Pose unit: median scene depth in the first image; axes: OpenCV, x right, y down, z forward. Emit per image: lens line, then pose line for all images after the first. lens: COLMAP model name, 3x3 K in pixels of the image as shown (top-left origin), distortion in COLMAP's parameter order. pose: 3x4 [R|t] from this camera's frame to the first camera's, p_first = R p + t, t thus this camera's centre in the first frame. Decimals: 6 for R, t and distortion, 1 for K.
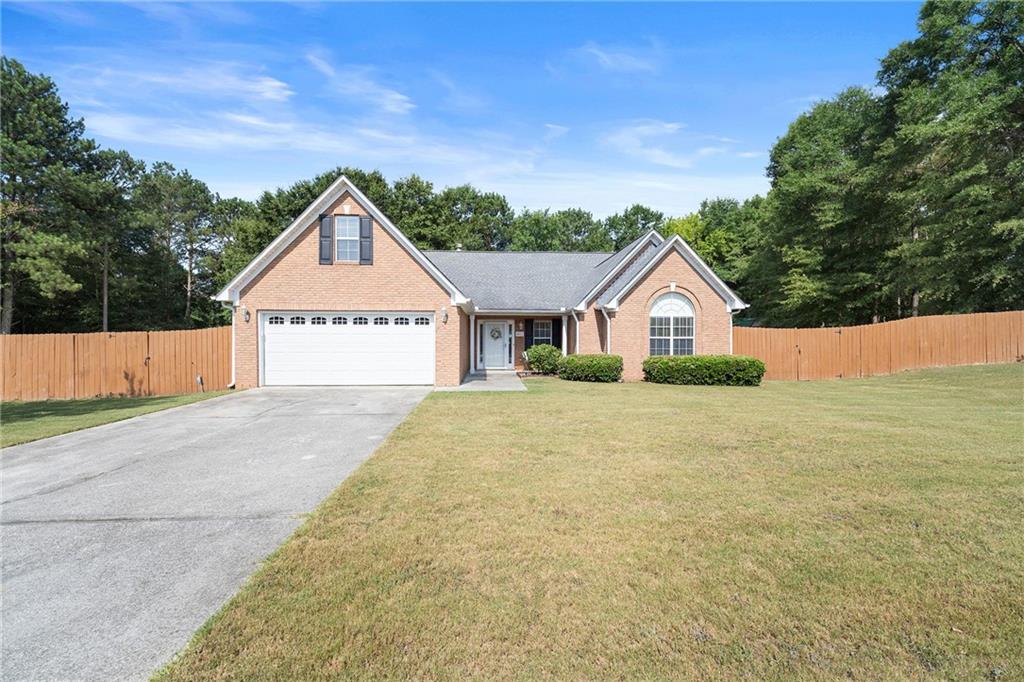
lens RADIAL K [[425.3, 0, 508.2], [0, 425.3, 338.8], [0, 0, 1]] dist [0.002225, -0.002540]
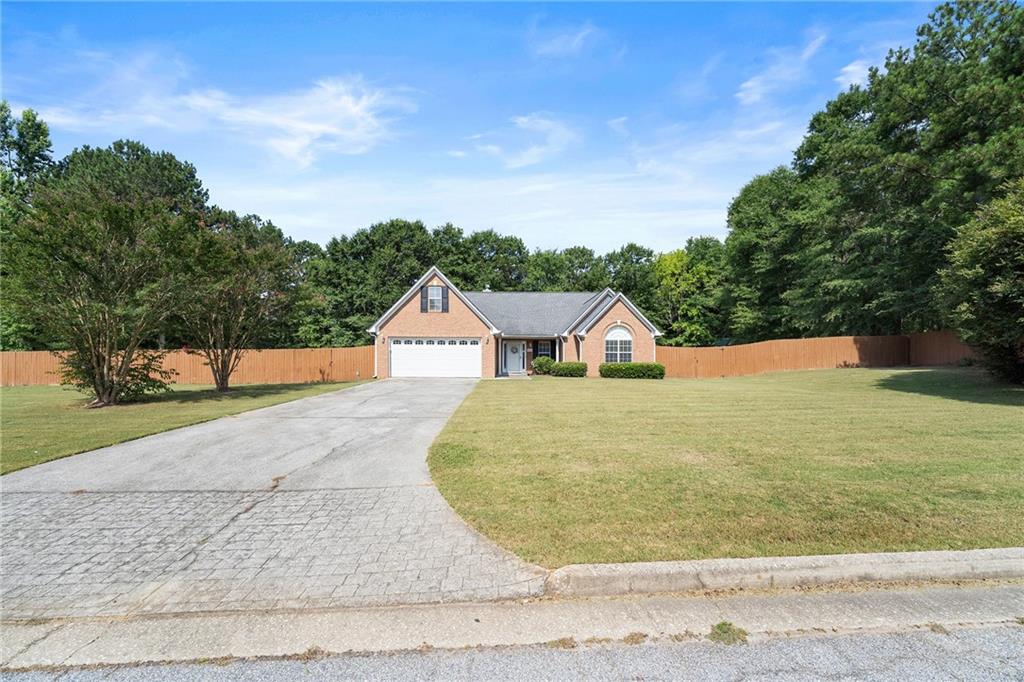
lens RADIAL K [[425.3, 0, 509.5], [0, 425.3, 342.1], [0, 0, 1]] dist [0.002225, -0.002540]
pose [[0.999324, 0.002183, -0.036695, 0.010787], [-0.003380, 0.999462, -0.032613, 0.010593], [0.036604, 0.032715, 0.998794, -0.574508]]
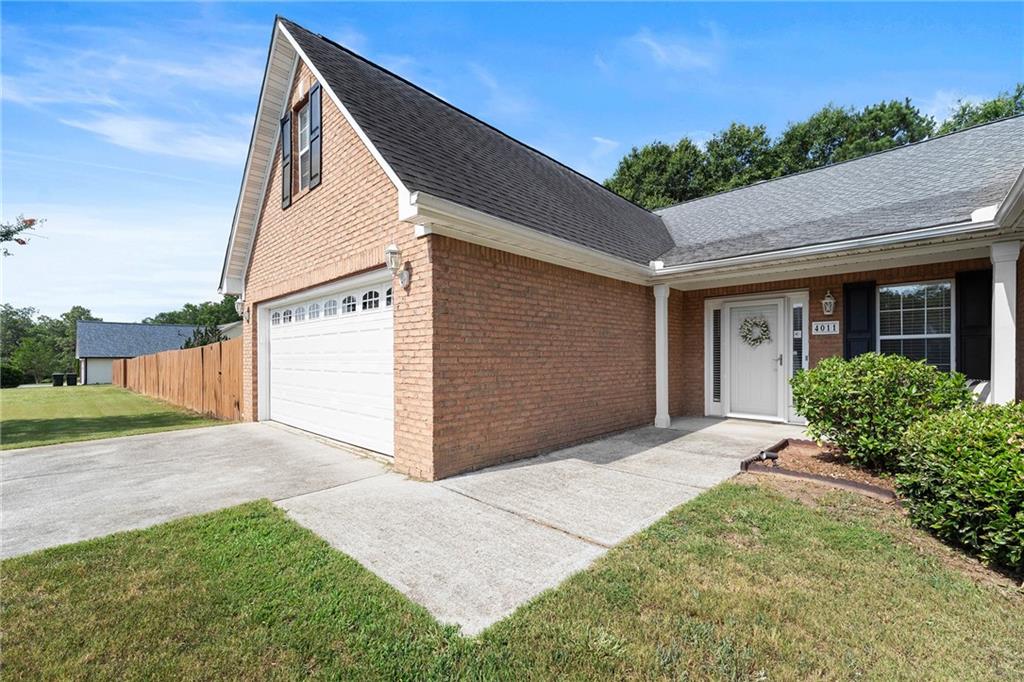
lens RADIAL K [[425.3, 0, 511.1], [0, 425.3, 351.2], [0, 0, 1]] dist [0.002225, -0.002540]
pose [[0.678844, -0.009873, -0.734216, 0.112835], [0.004862, 0.999948, -0.008951, 0.010570], [0.734267, 0.002507, 0.678857, 0.578695]]
